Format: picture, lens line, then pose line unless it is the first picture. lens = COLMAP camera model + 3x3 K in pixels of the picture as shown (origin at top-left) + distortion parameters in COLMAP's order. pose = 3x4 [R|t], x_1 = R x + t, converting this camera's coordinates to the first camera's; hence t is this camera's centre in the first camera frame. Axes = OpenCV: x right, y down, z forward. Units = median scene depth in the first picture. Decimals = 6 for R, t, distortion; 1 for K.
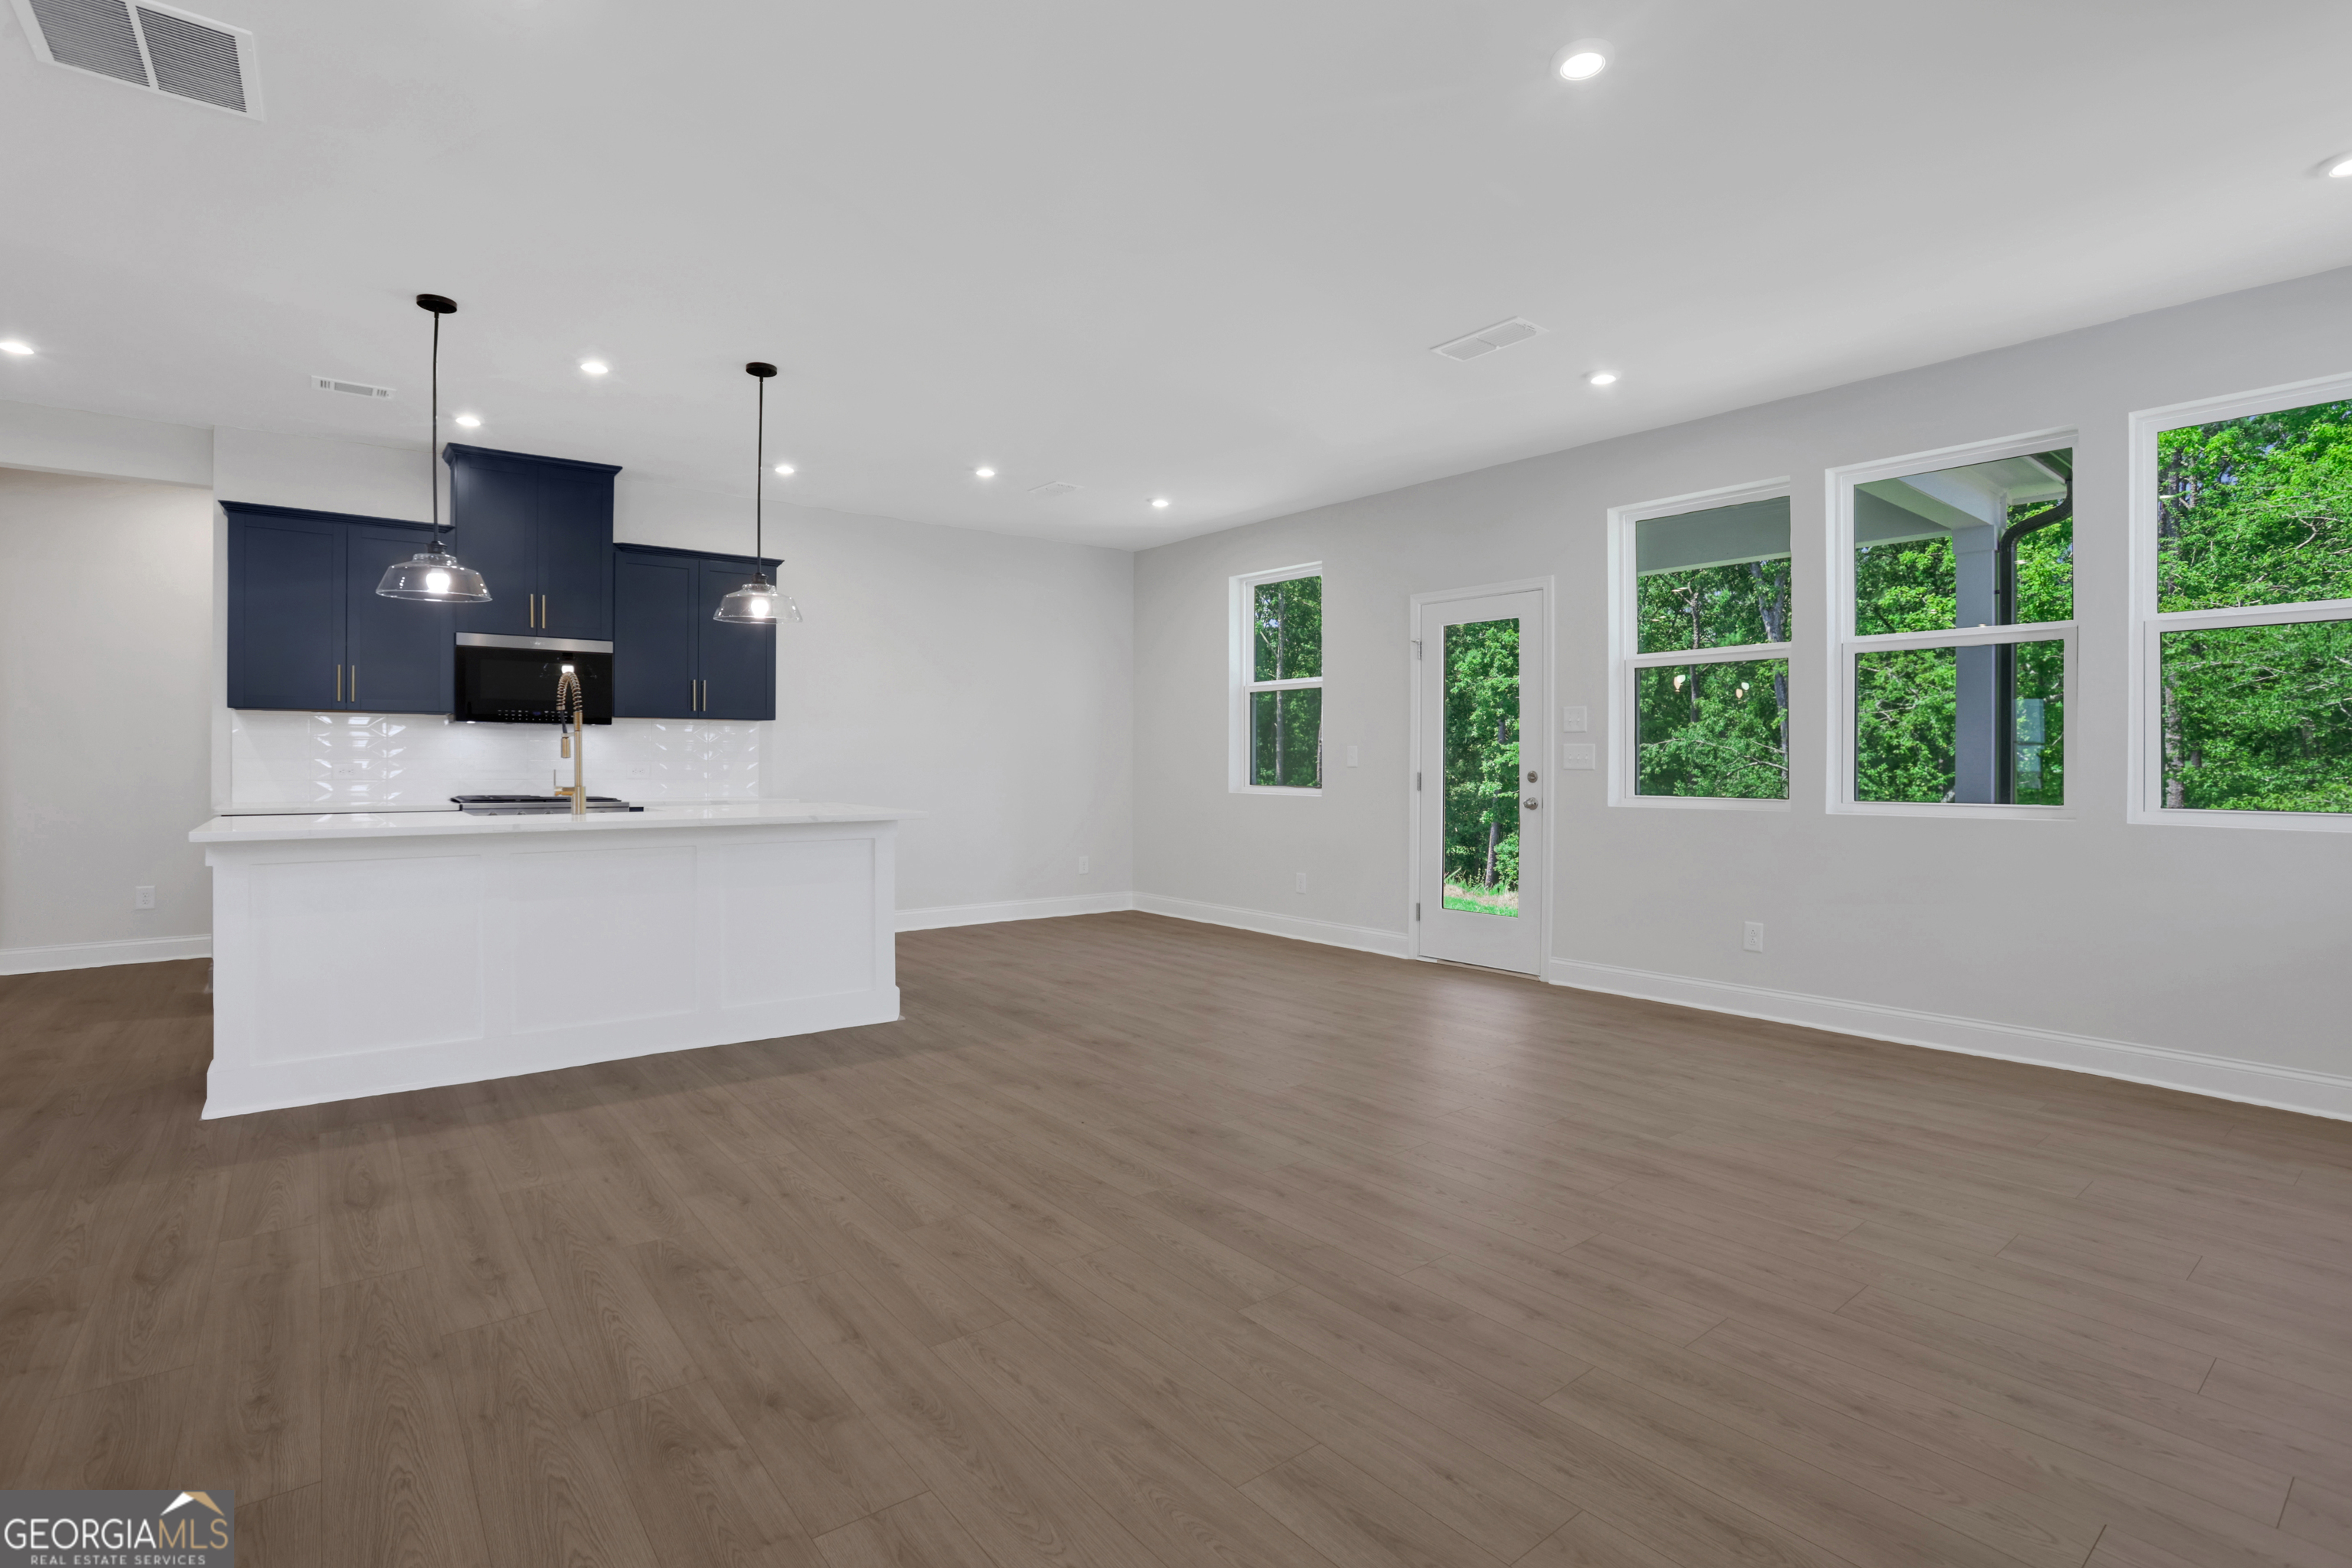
lens RADIAL K [[1107.8, 0, 1167.5], [0, 1107.8, 774.1], [0, 0, 1]] dist [-0.068038, 0.026300]
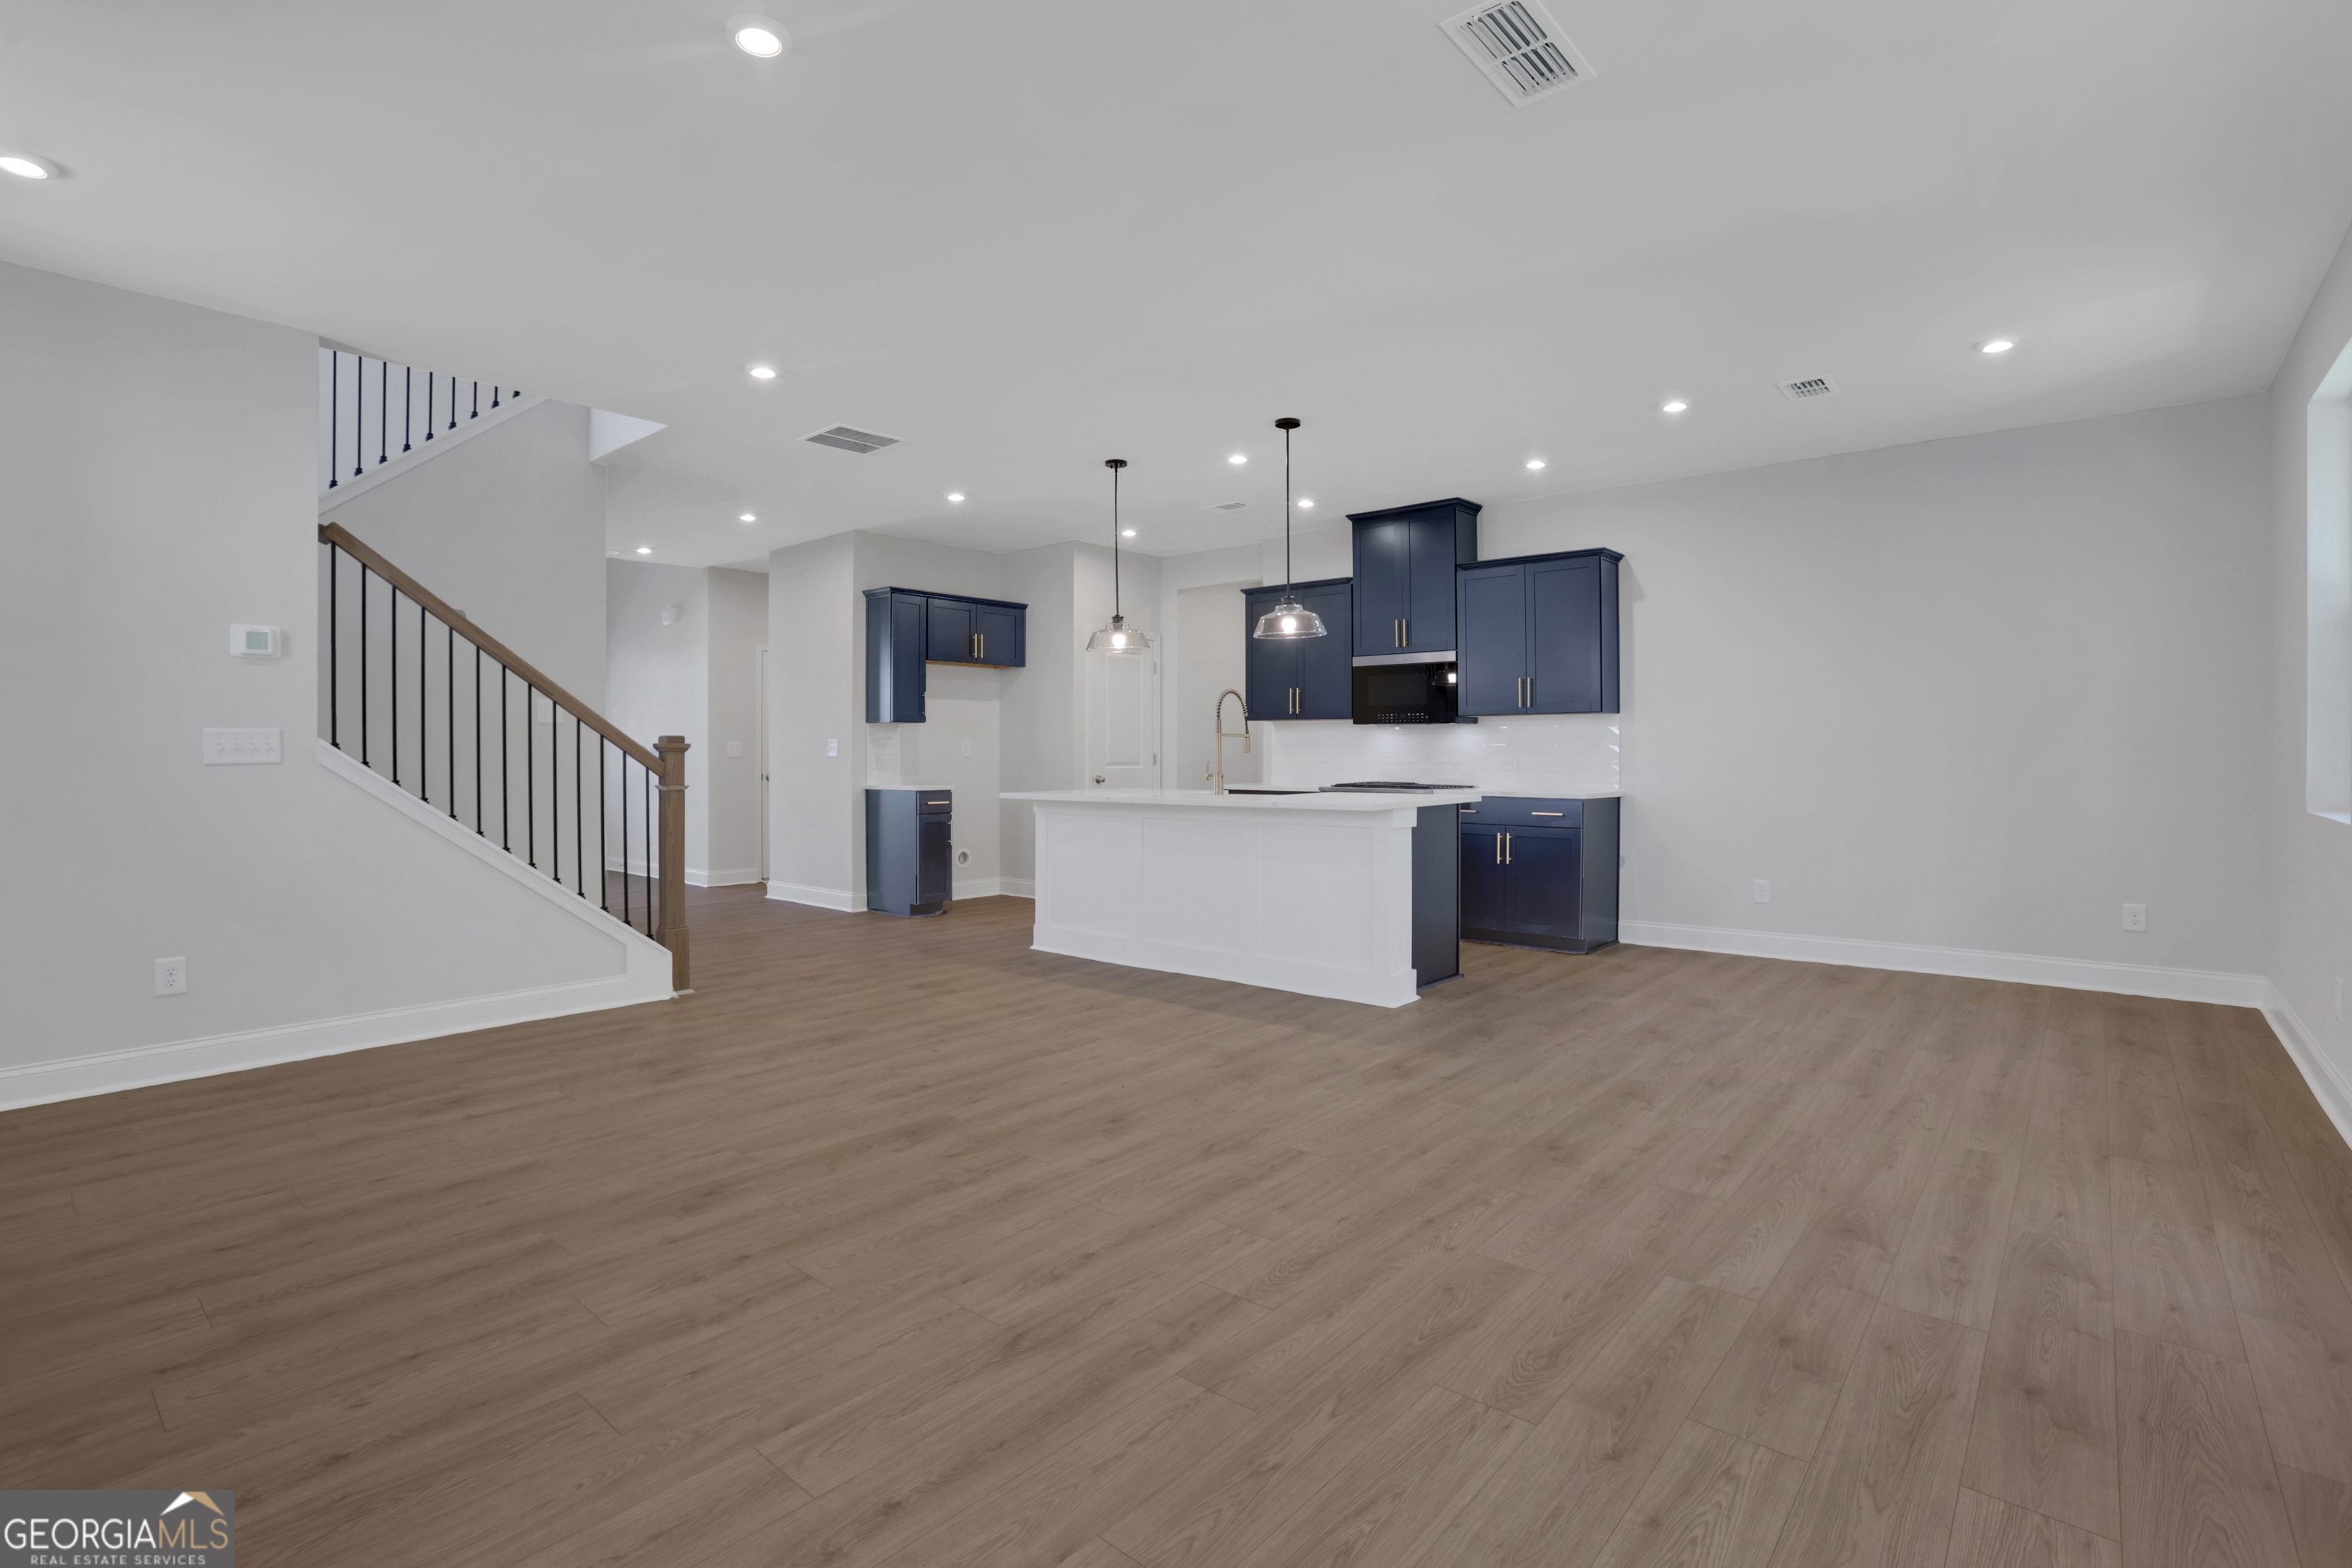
lens RADIAL K [[1107.8, 0, 1168.0], [0, 1107.8, 767.7], [0, 0, 1]] dist [-0.068038, 0.026300]
pose [[0.191140, 0.009745, -0.981514, 1.063696], [-0.009318, 0.999924, 0.008113, -0.008356], [0.981519, 0.007595, 0.191216, 0.887524]]
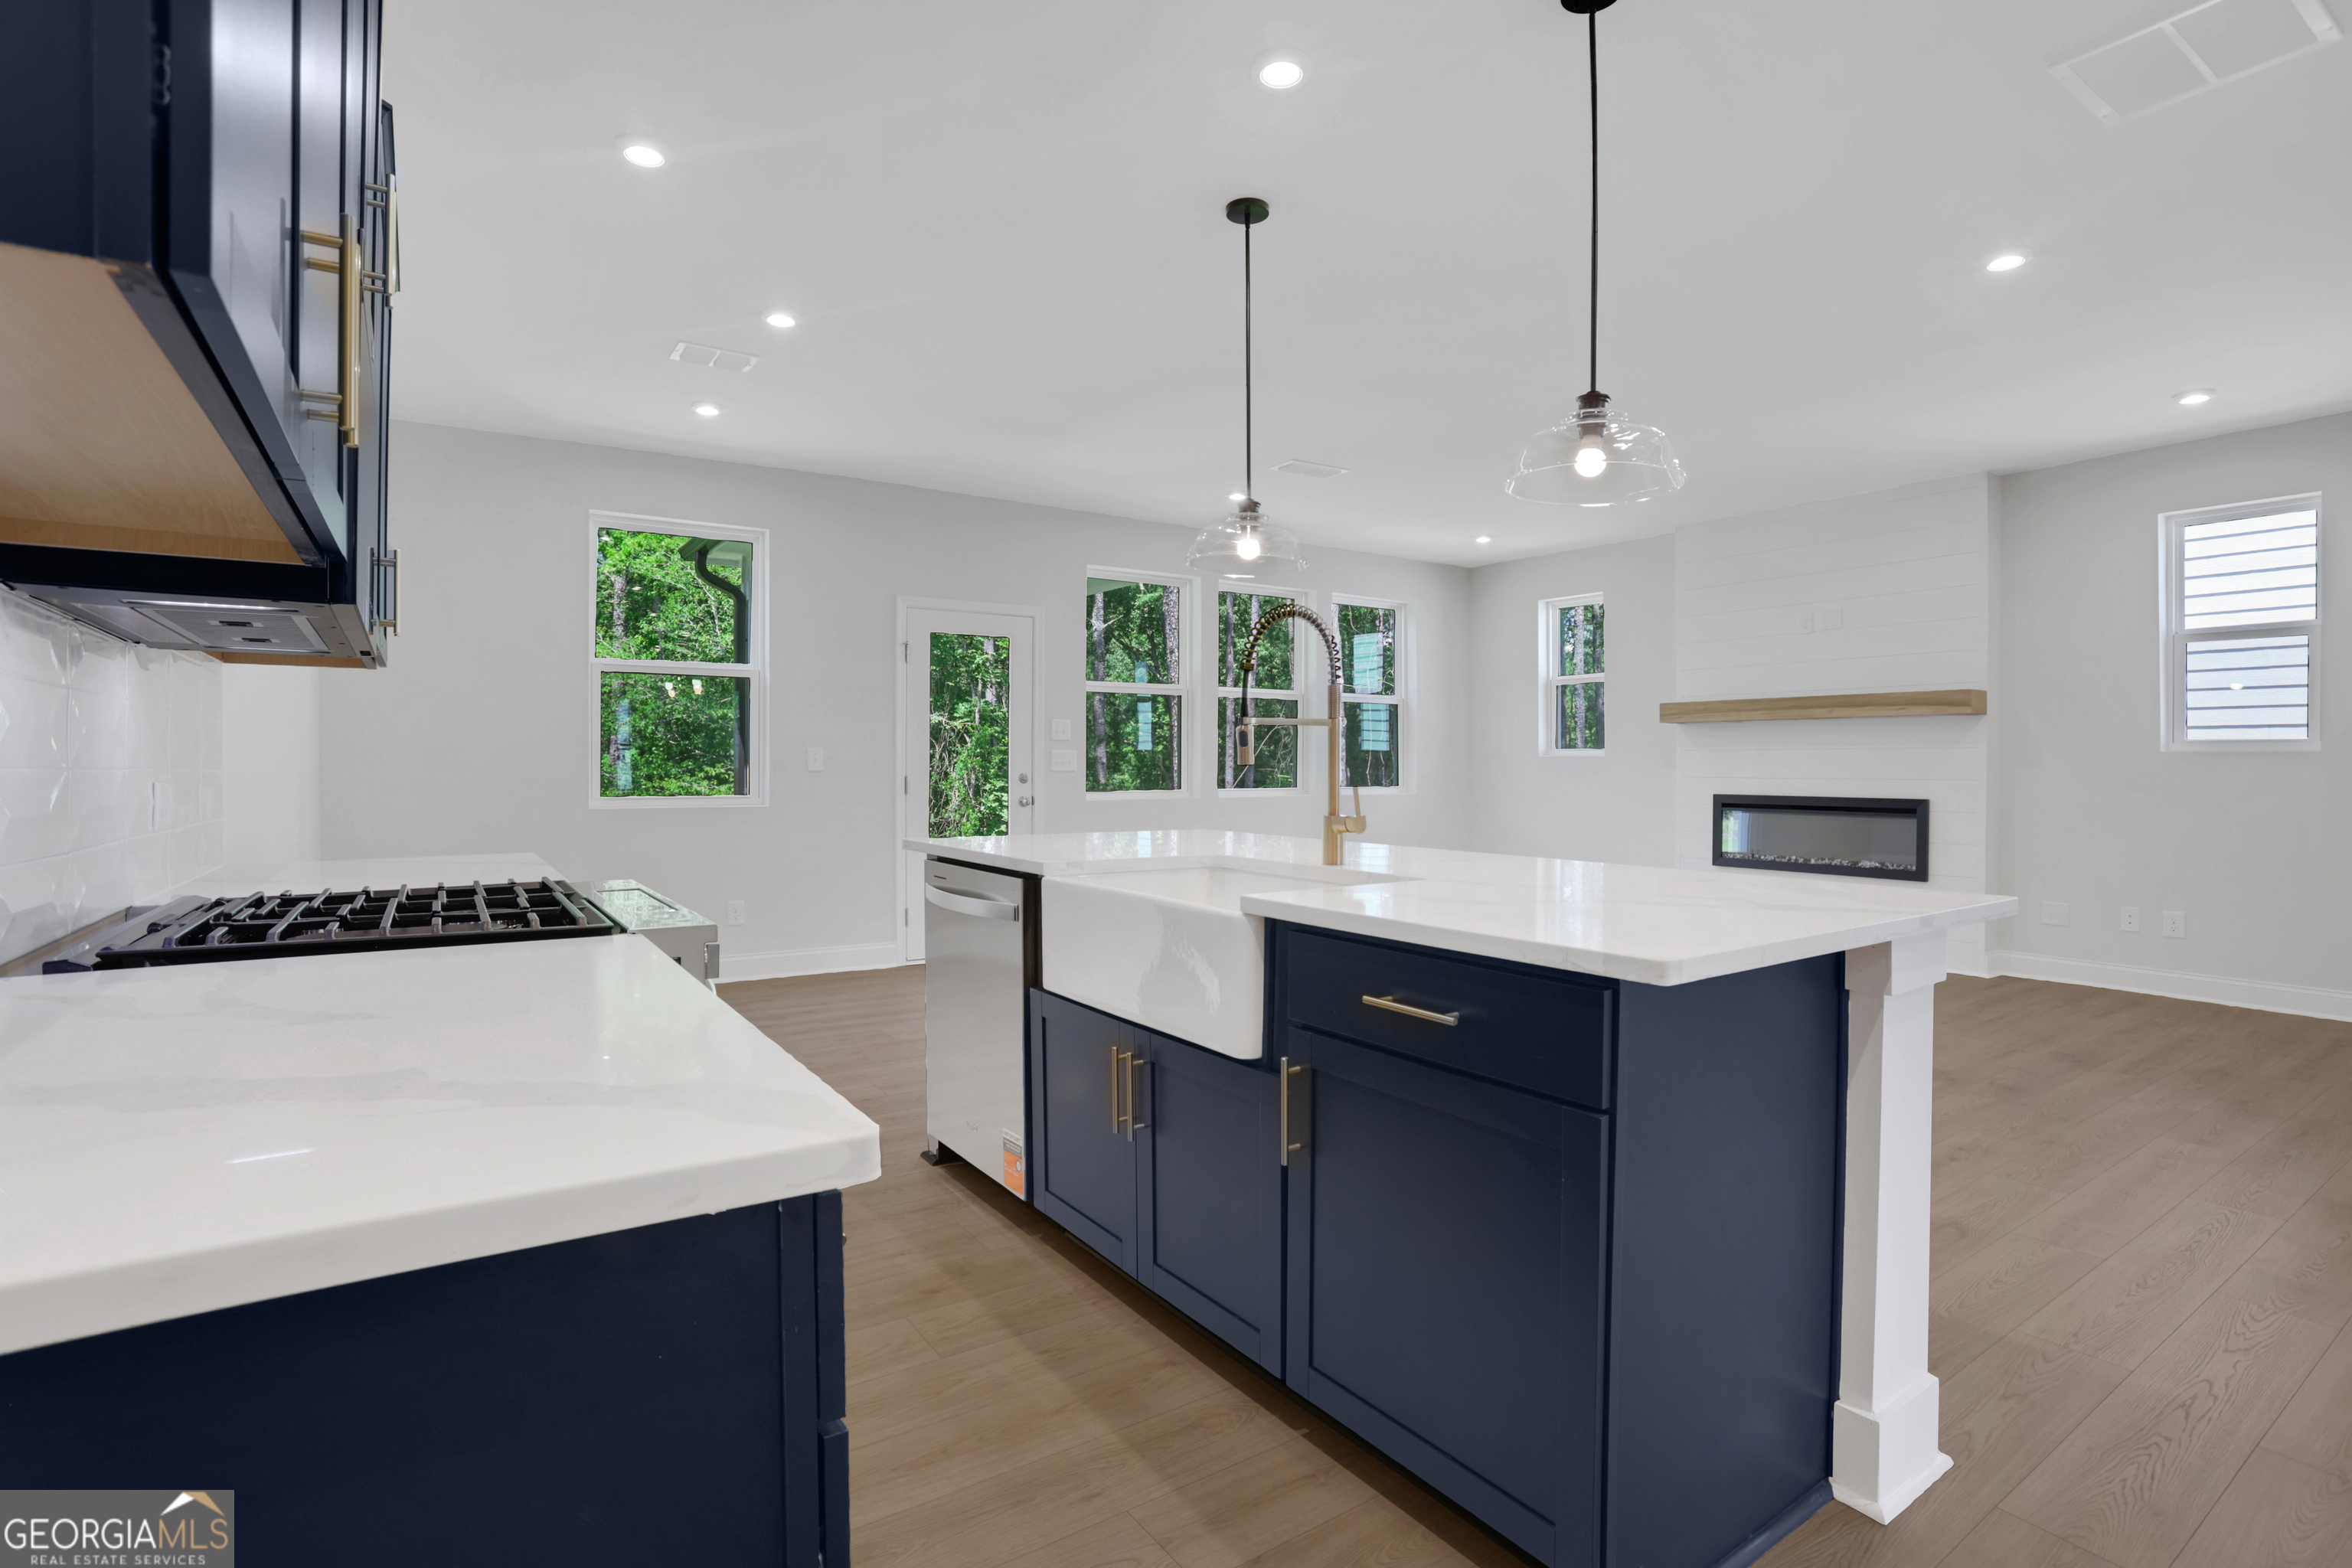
lens RADIAL K [[1107.8, 0, 1171.4], [0, 1107.8, 772.3], [0, 0, 1]] dist [-0.068038, 0.026300]
pose [[0.079089, -0.007576, 0.996839, -1.471214], [0.008752, 0.999938, 0.006905, -0.017050], [-0.996829, 0.008179, 0.079151, 1.352682]]
